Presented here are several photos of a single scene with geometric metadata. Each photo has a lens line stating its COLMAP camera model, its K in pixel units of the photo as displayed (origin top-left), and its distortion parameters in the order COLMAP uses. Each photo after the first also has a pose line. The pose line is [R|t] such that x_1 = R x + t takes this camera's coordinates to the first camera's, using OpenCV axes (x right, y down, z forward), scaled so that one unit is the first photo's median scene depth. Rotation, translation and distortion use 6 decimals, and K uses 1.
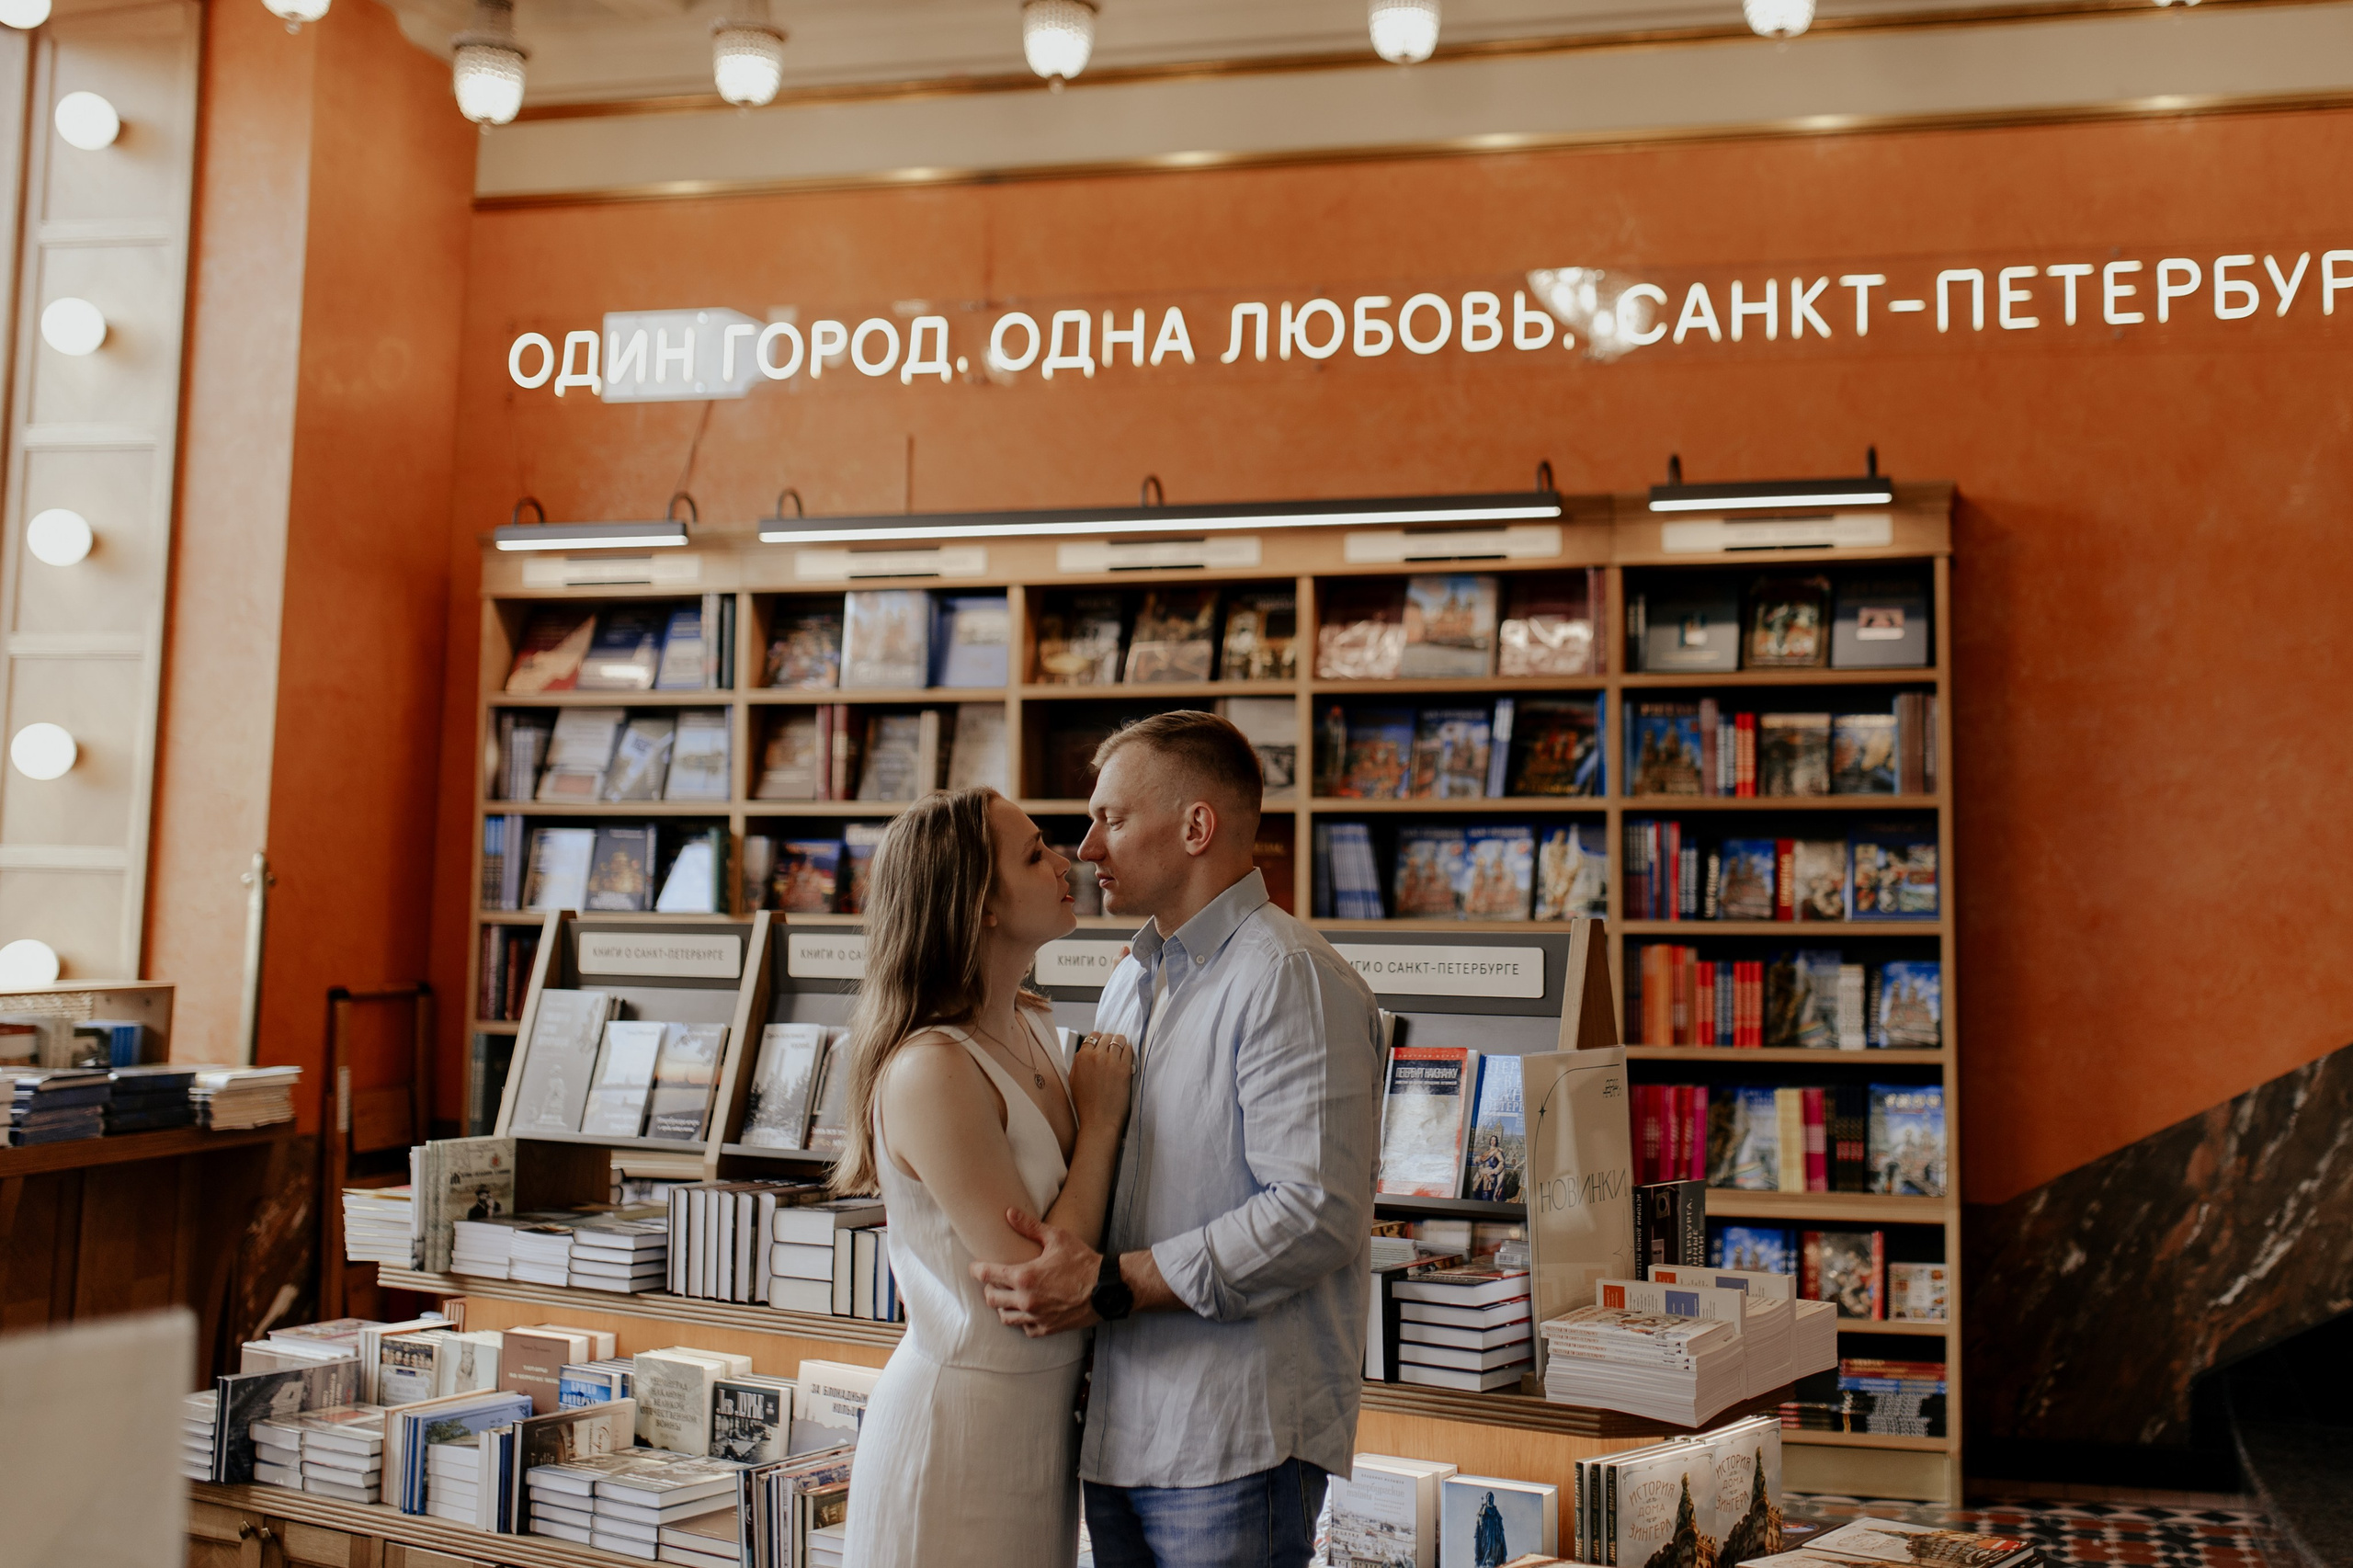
lens RADIAL K [[2631.1, 0, 1391.7], [0, 2631.1, 645.2], [0, 0, 1]] dist [-0.014111, 0.127344]
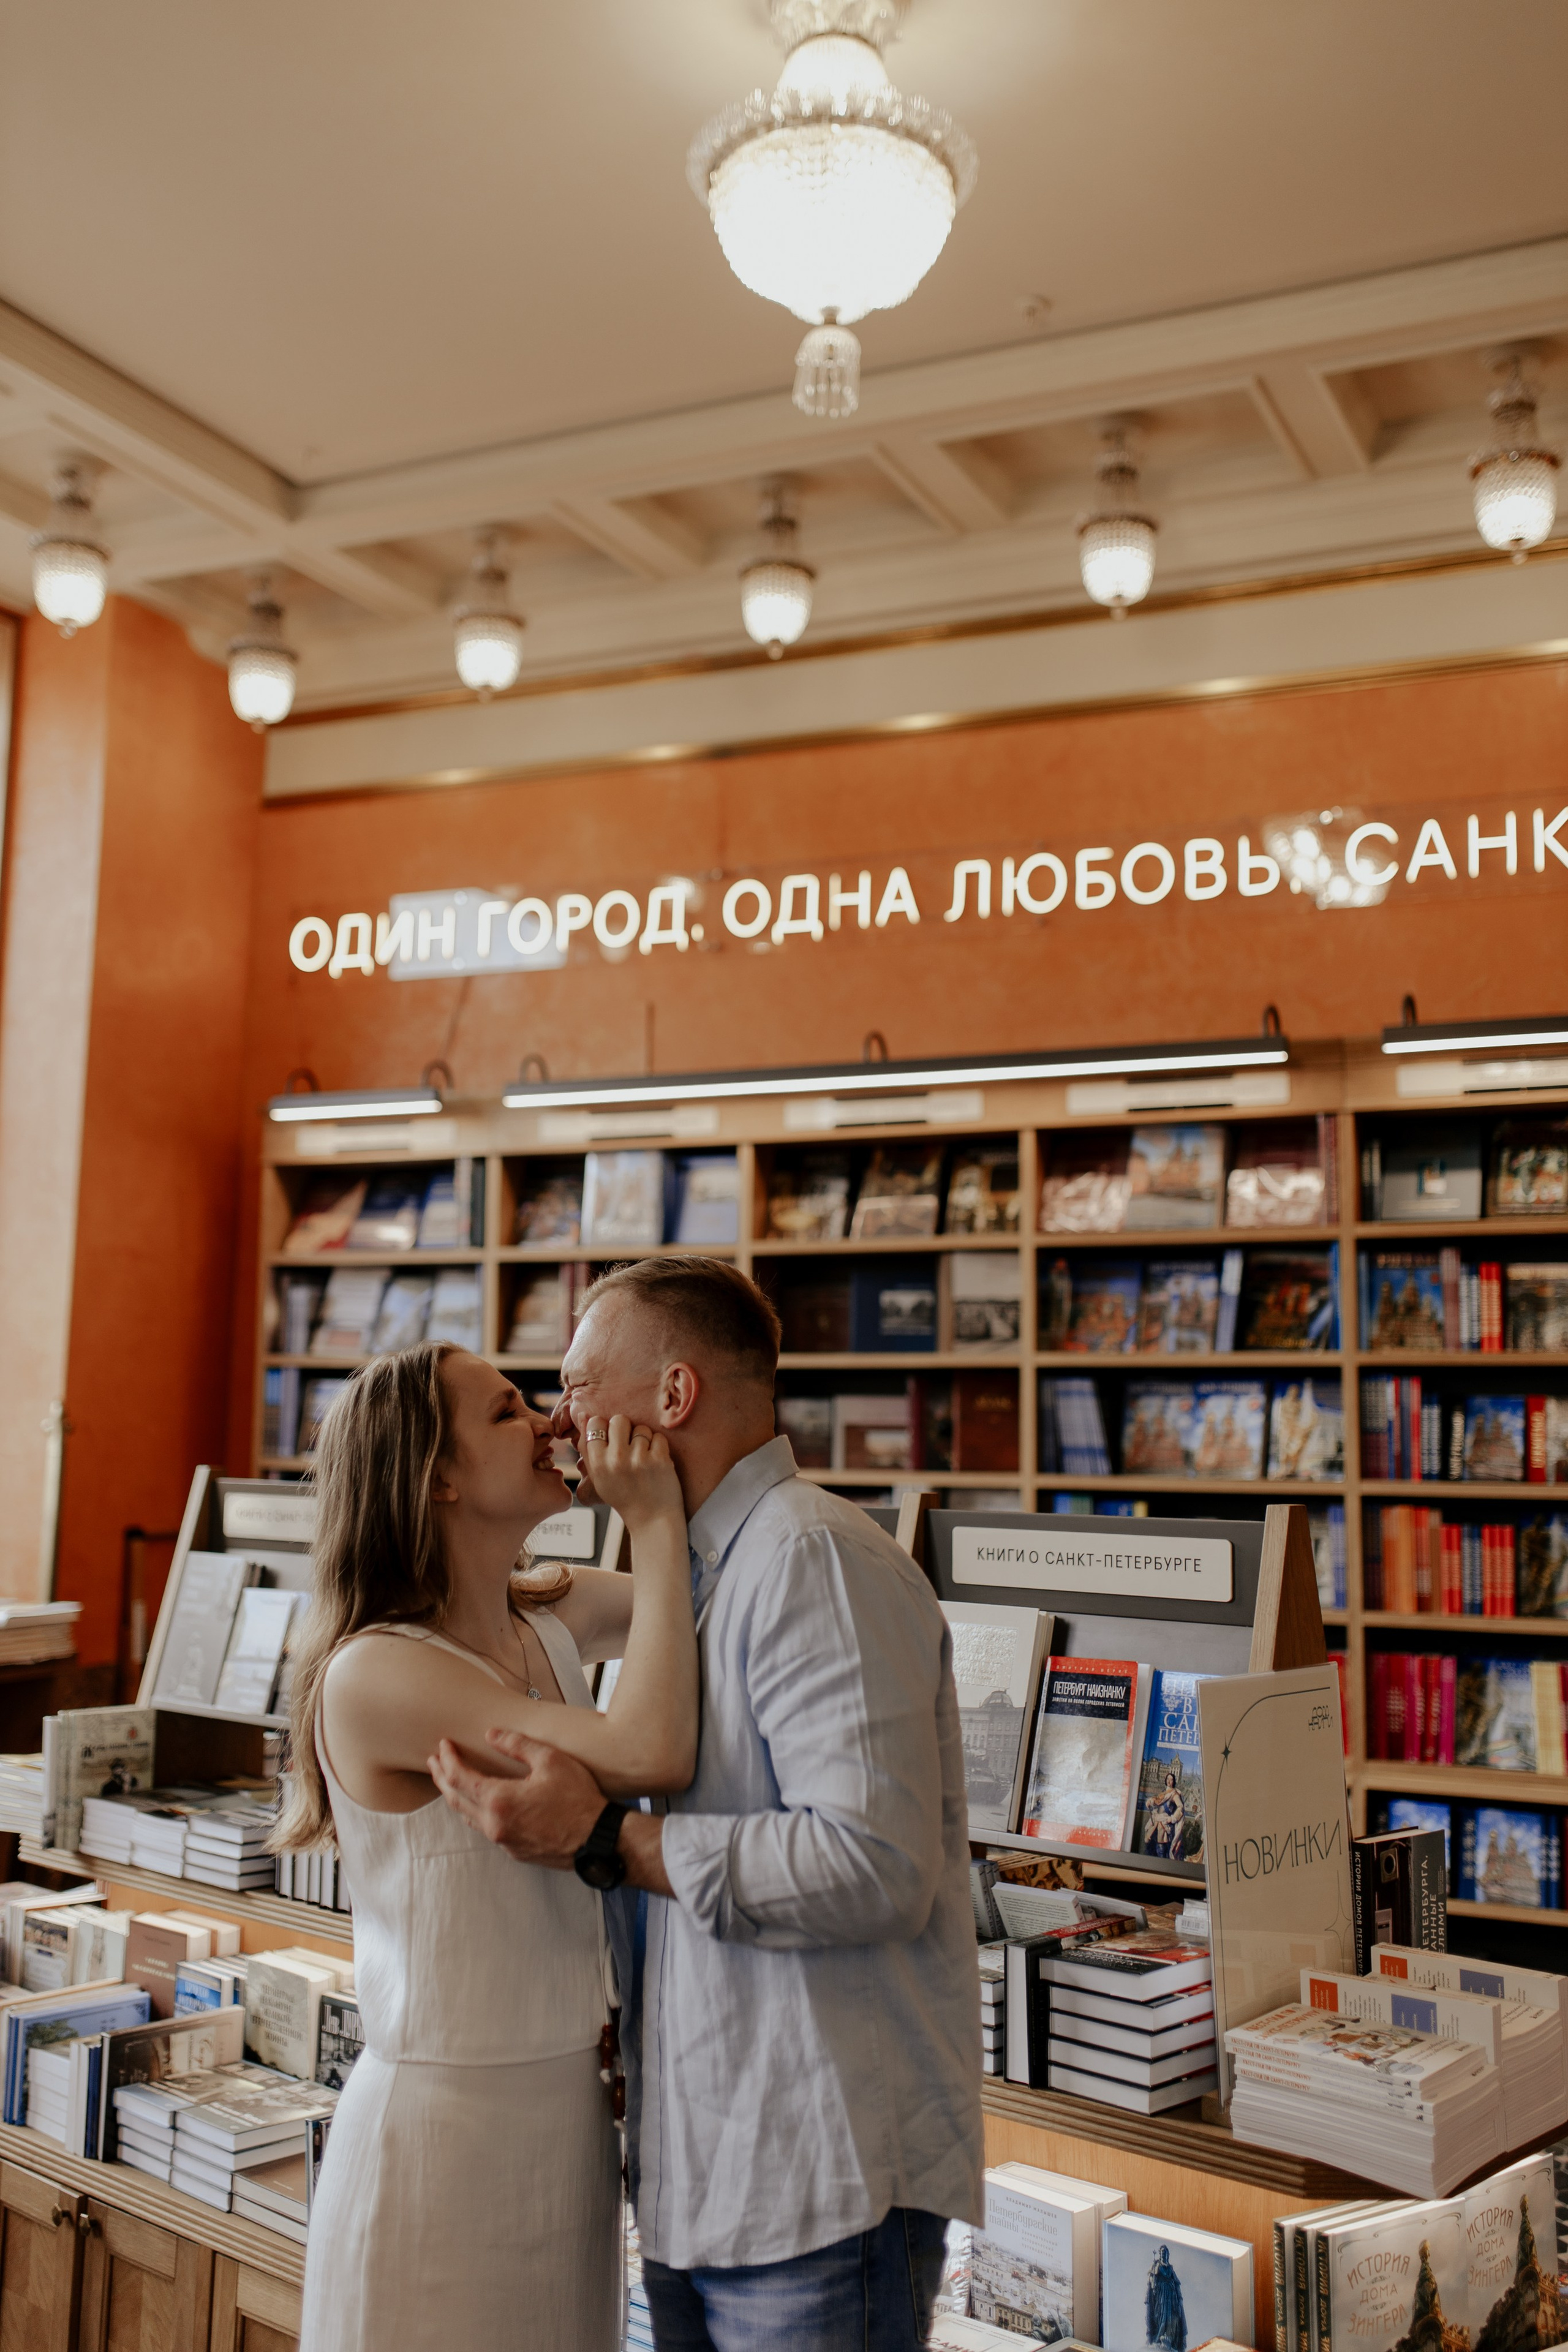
lens RADIAL K [[2273.1, 0, 765.8], [0, 2273.1, 1165.6], [0, 0, 1]] dist [-0.015573, 0.113803]
pose [[0.984575, -0.013350, -0.174454, 0.020218], [0.009223, 0.999659, -0.024445, 0.007984], [0.174720, 0.022459, 0.984362, 0.142850]]
